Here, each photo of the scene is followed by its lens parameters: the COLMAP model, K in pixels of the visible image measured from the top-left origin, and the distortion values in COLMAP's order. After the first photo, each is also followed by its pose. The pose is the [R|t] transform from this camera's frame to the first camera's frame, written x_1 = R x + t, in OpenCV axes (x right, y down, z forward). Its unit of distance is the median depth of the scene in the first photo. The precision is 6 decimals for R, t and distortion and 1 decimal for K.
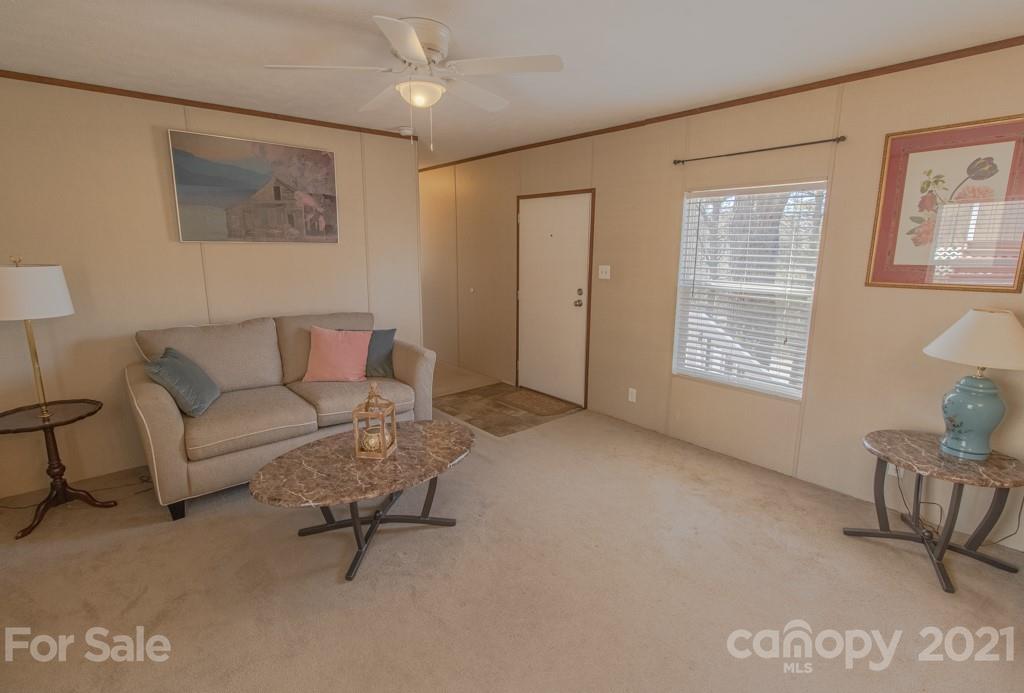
lens RADIAL K [[506.2, 0, 512.0], [0, 506.2, 346.5], [0, 0, 1]] dist [0.025189, -0.000077]
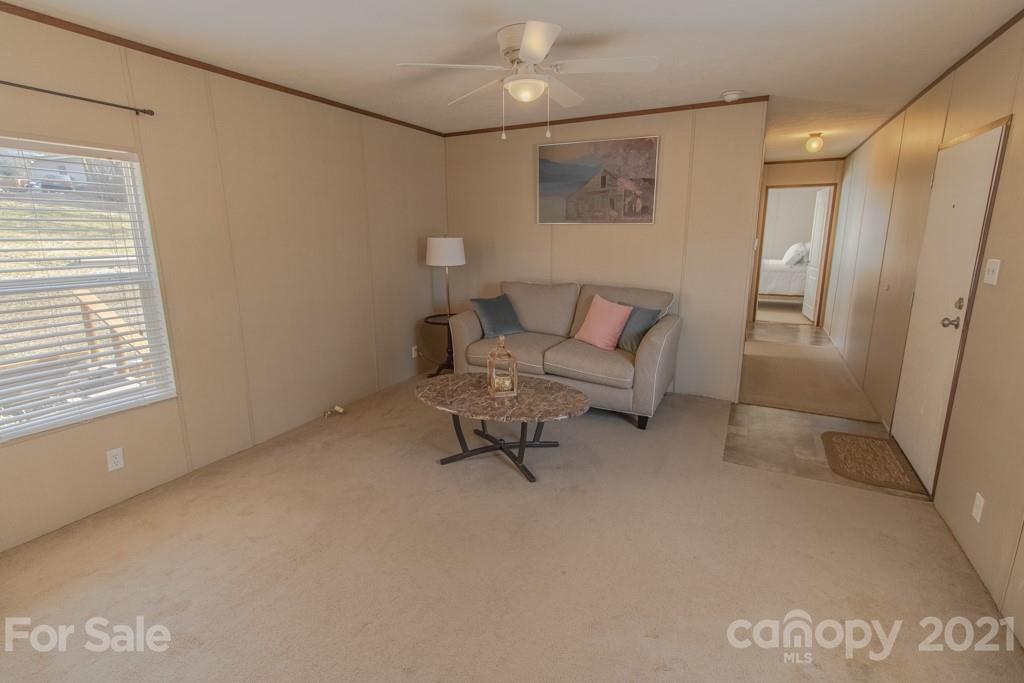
lens RADIAL K [[491.6, 0, 512.0], [0, 491.6, 341.5], [0, 0, 1]] dist [-0.000130, 0.000177]
pose [[0.353832, 0.207543, -0.911992, 0.584028], [-0.182188, 0.971686, 0.150443, -0.069850], [0.917393, 0.112923, 0.381626, 0.398998]]
